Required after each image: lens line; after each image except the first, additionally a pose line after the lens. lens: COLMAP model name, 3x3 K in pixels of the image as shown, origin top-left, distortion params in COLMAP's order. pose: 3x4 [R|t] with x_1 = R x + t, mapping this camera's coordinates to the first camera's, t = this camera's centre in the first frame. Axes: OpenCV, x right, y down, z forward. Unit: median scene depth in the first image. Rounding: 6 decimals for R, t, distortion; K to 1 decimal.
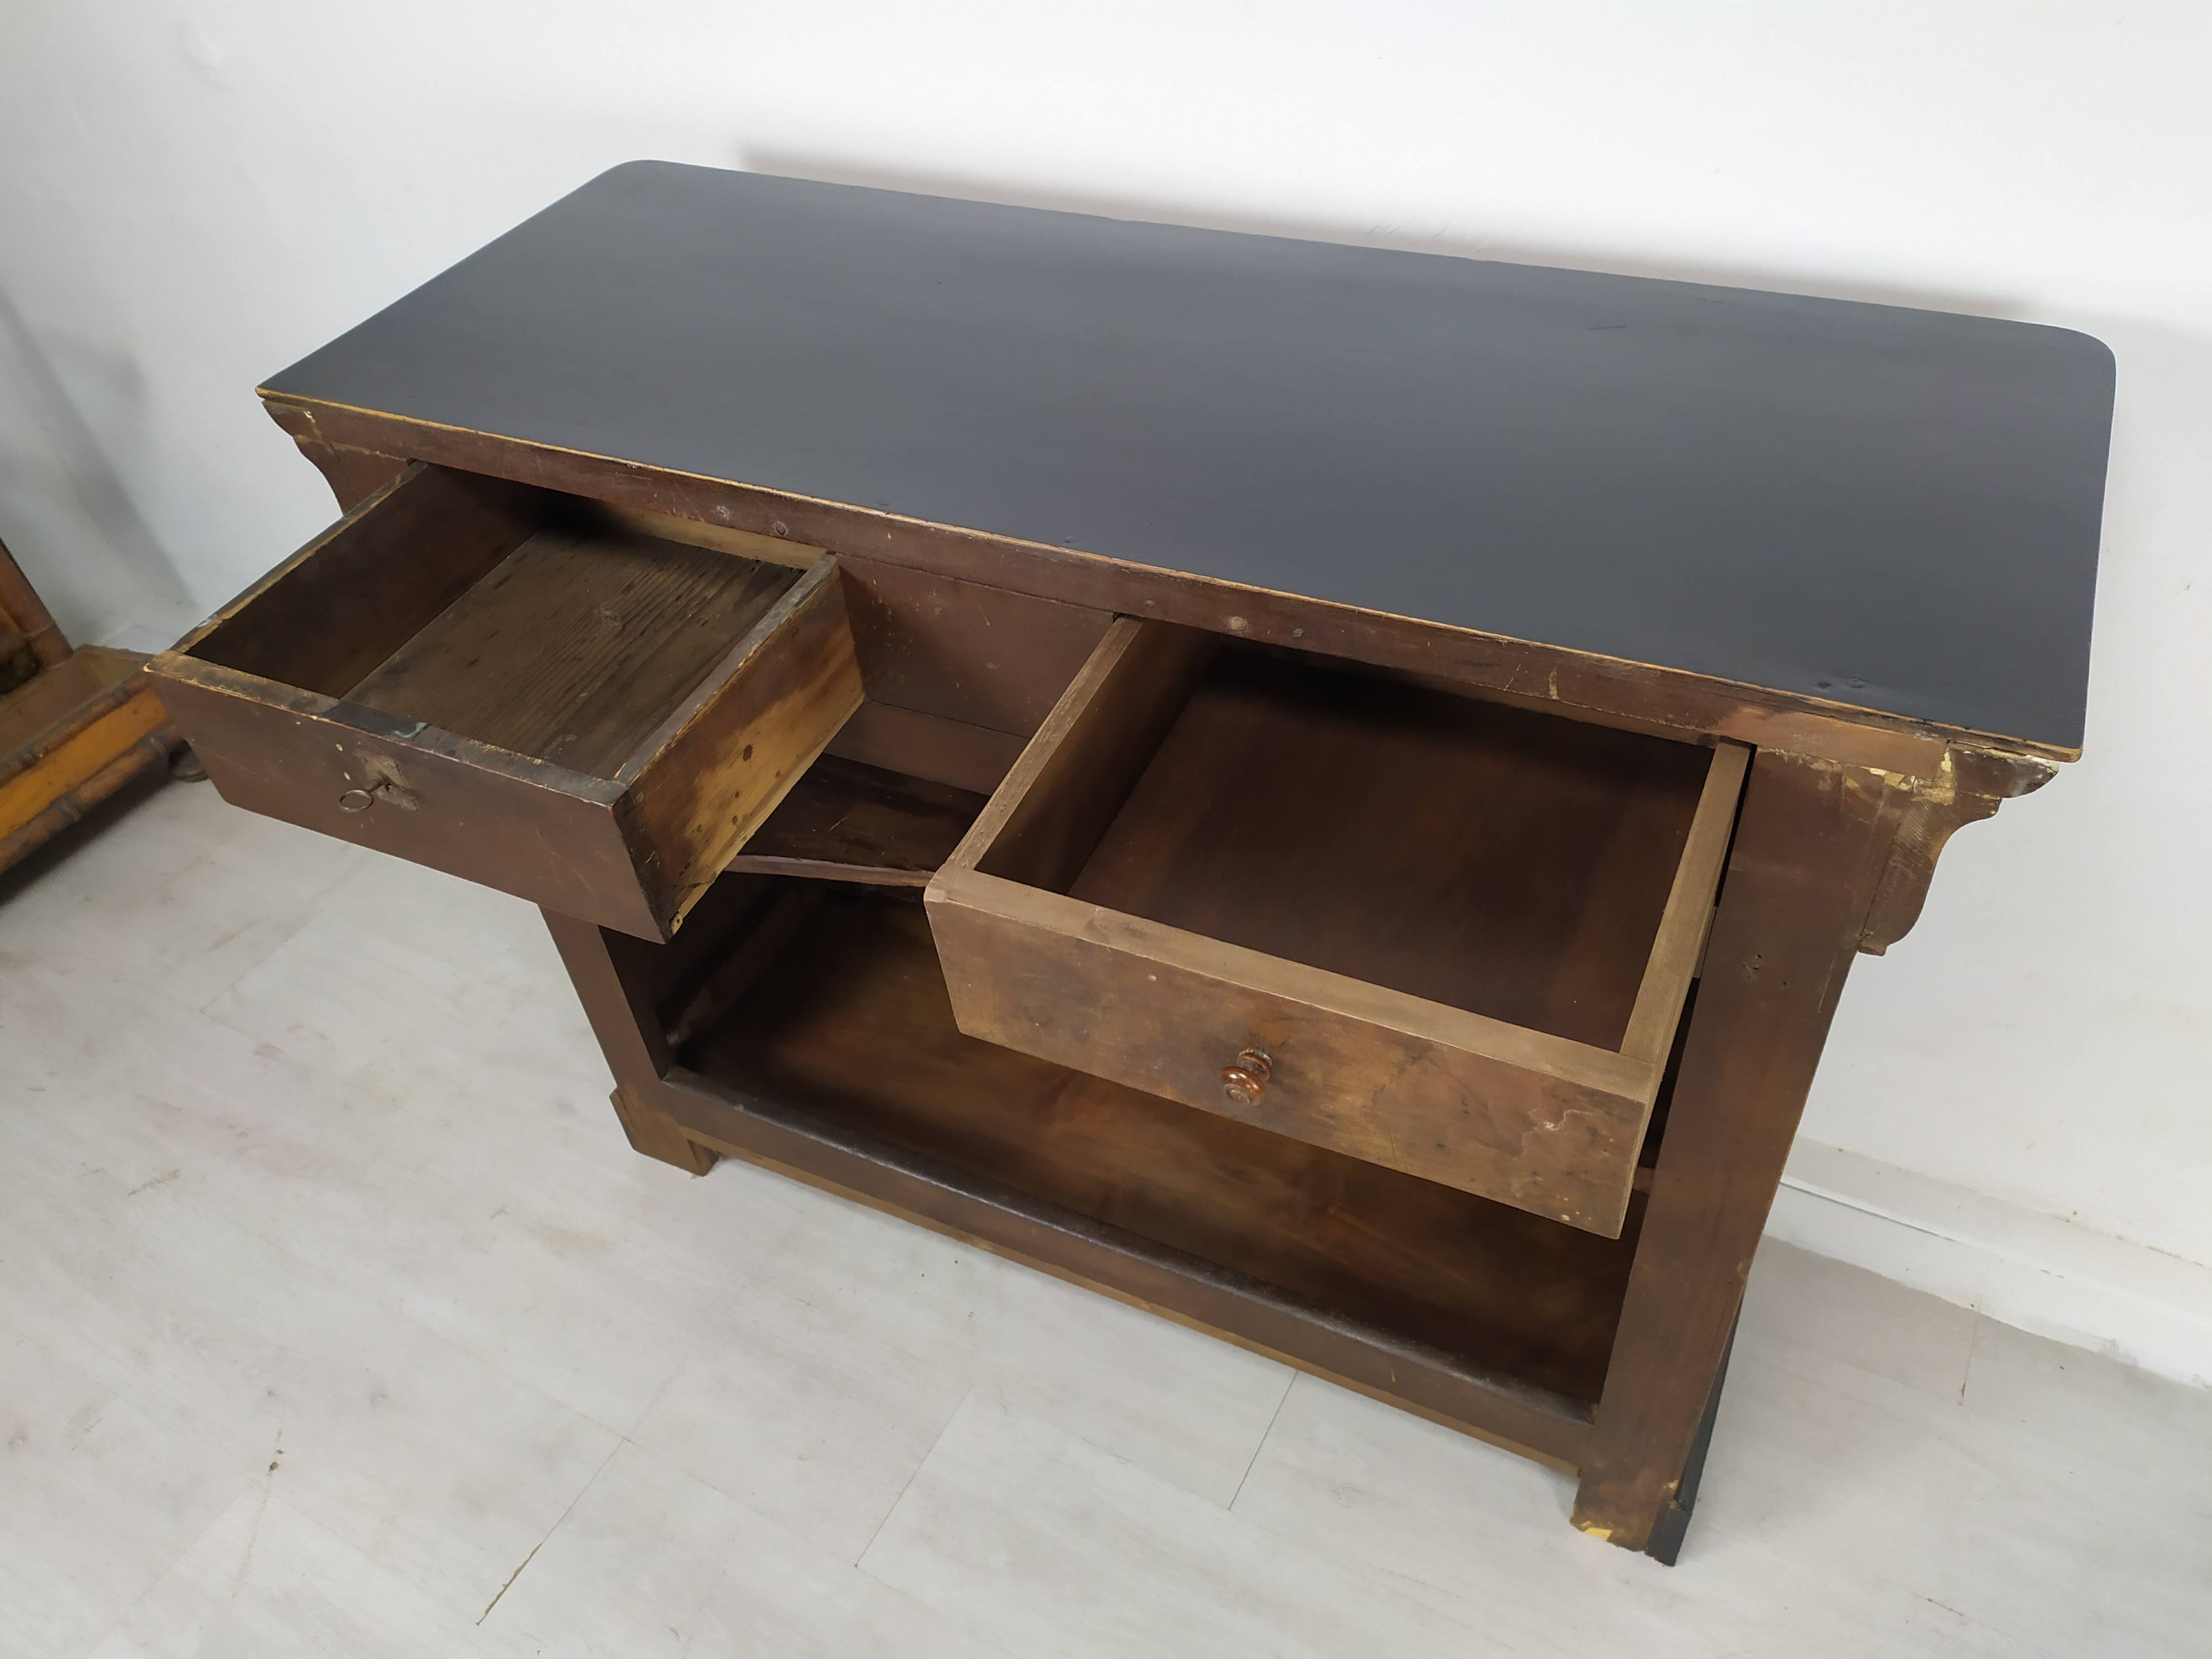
lens RADIAL K [[1655.1, 0, 1118.2], [0, 1655.1, 859.3], [0, 0, 1]] dist [0.044462, -0.045582]
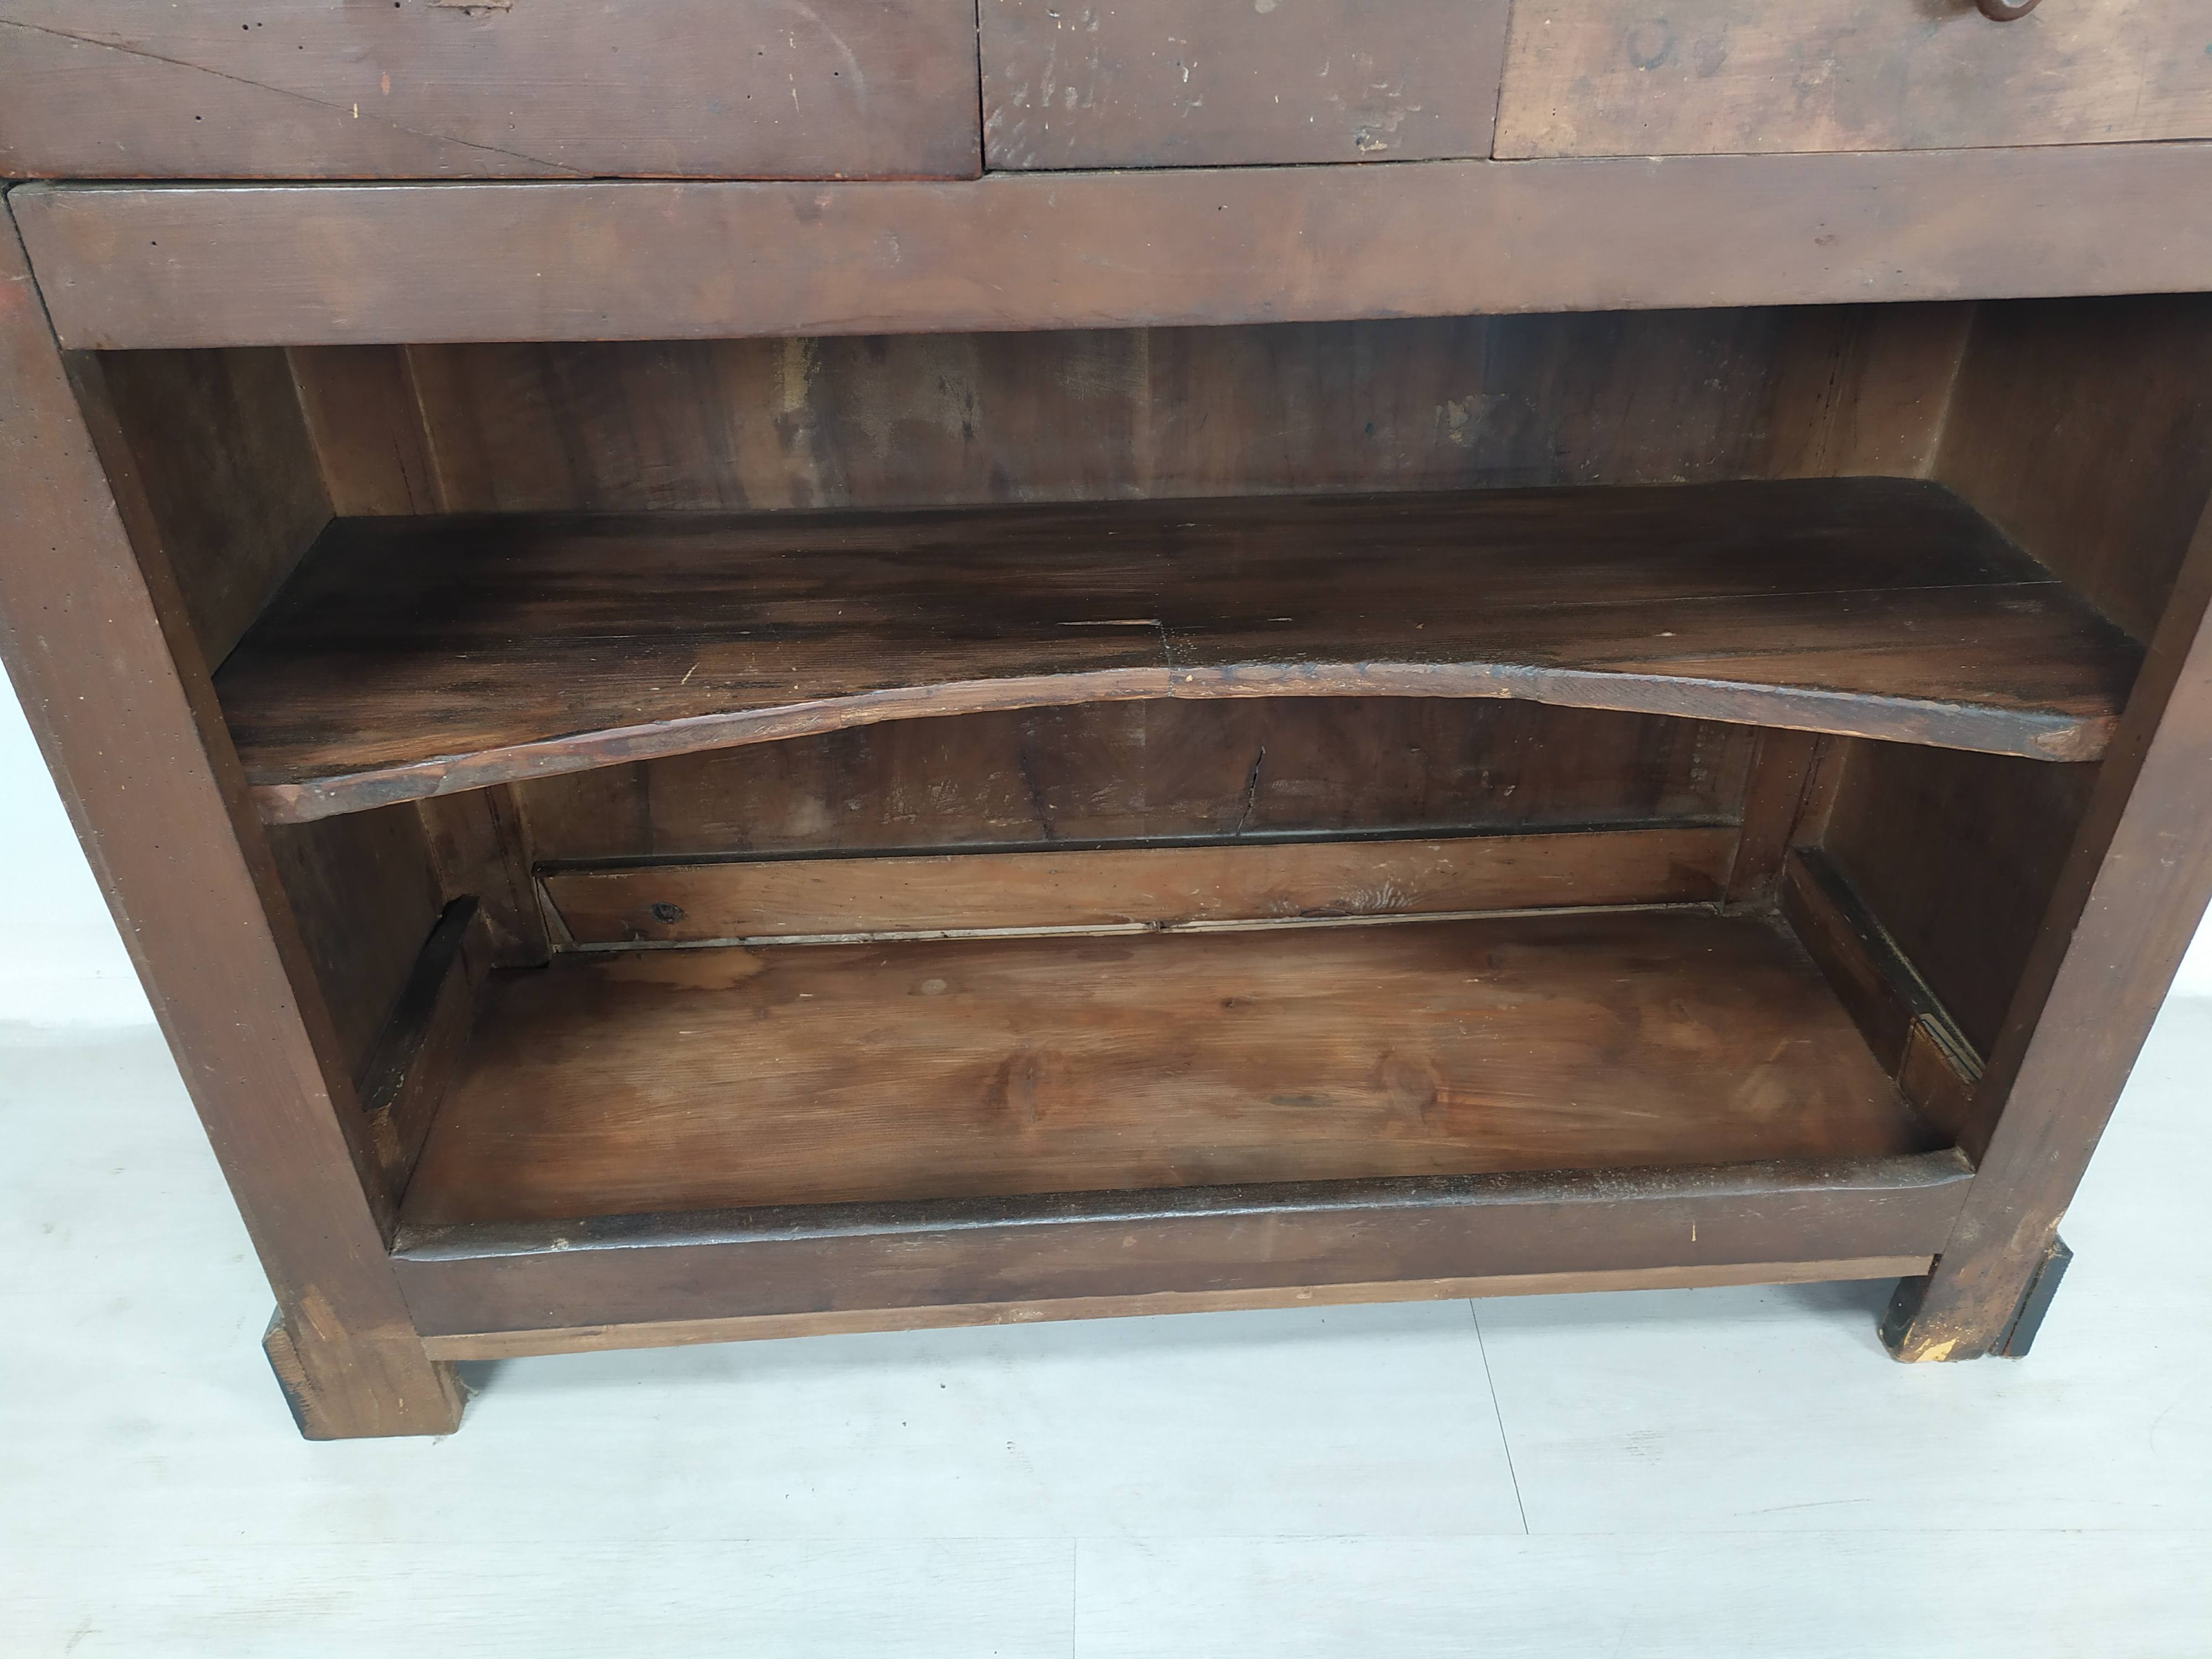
lens RADIAL K [[1655.1, 0, 1118.2], [0, 1655.1, 859.3], [0, 0, 1]] dist [0.044462, -0.045582]
pose [[0.865575, -0.220328, 0.449706, -0.405172], [0.292081, 0.951566, -0.095977, 0.186792], [-0.406778, 0.214426, 0.888005, 0.514883]]
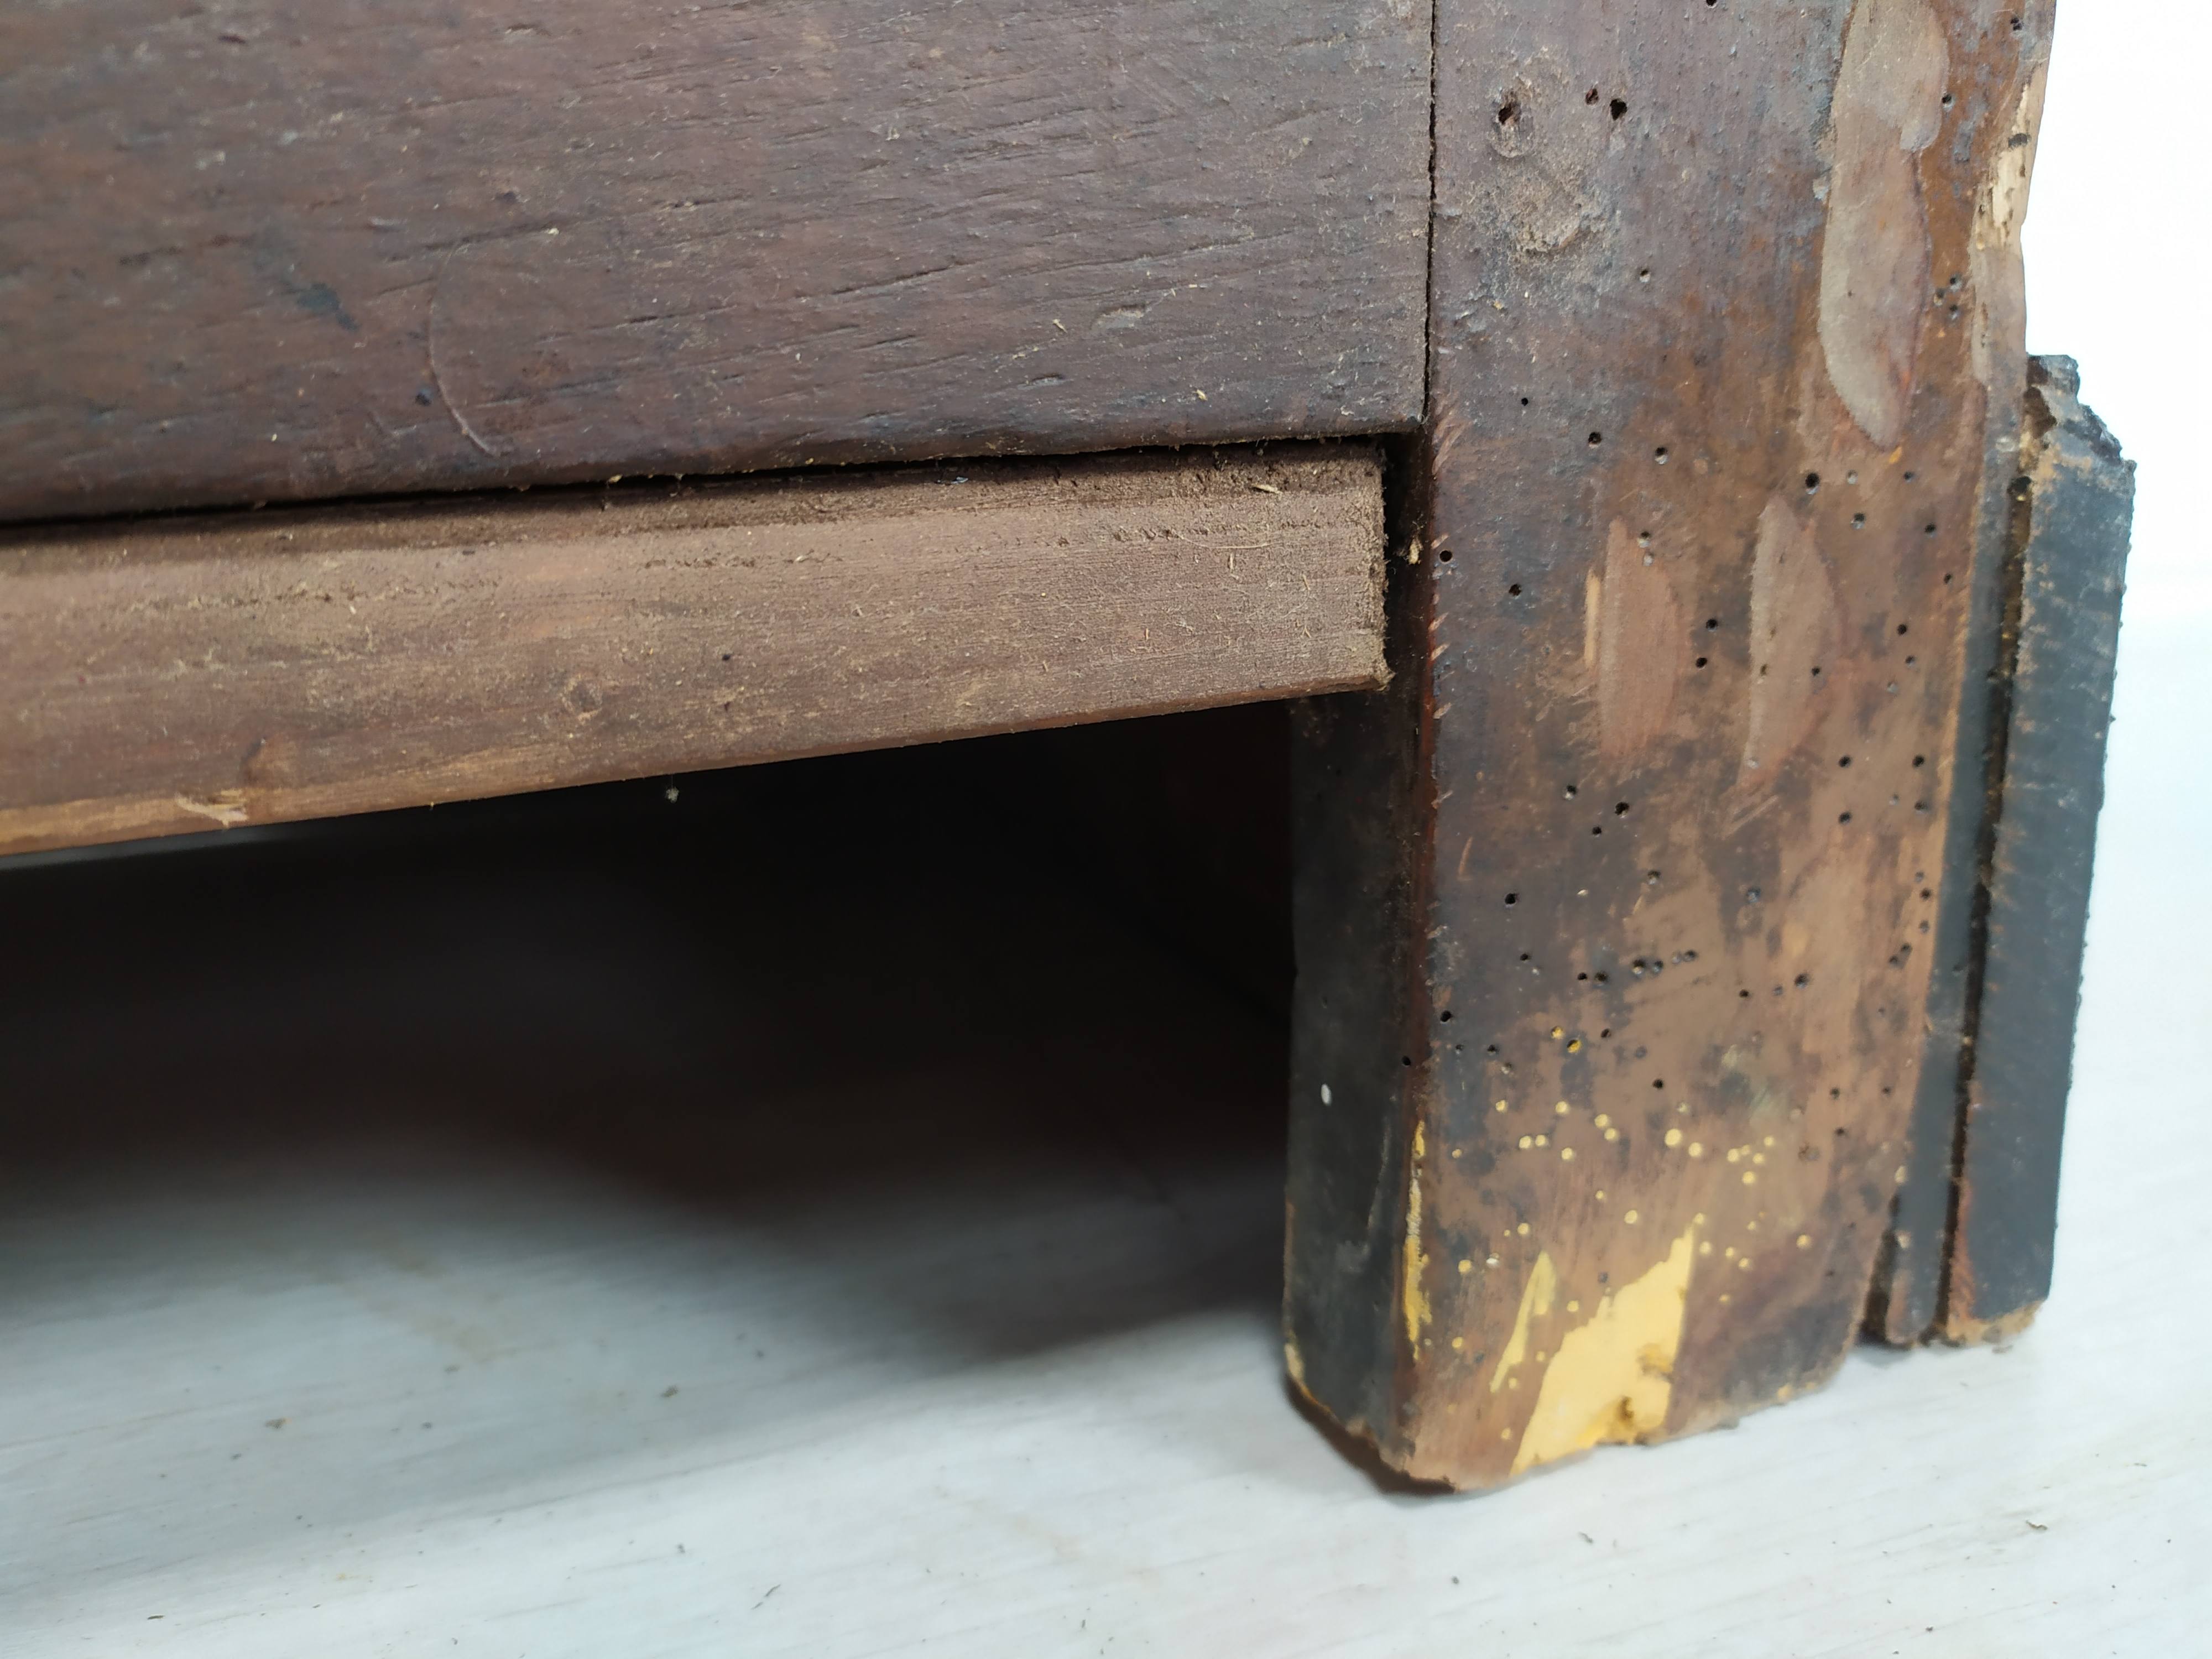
lens RADIAL K [[1655.1, 0, 1118.2], [0, 1655.1, 859.3], [0, 0, 1]] dist [0.044462, -0.045582]
pose [[0.671952, -0.137235, 0.727769, 0.202713], [0.495981, 0.813154, -0.304605, 0.471449], [-0.549986, 0.565639, 0.614466, 1.108651]]
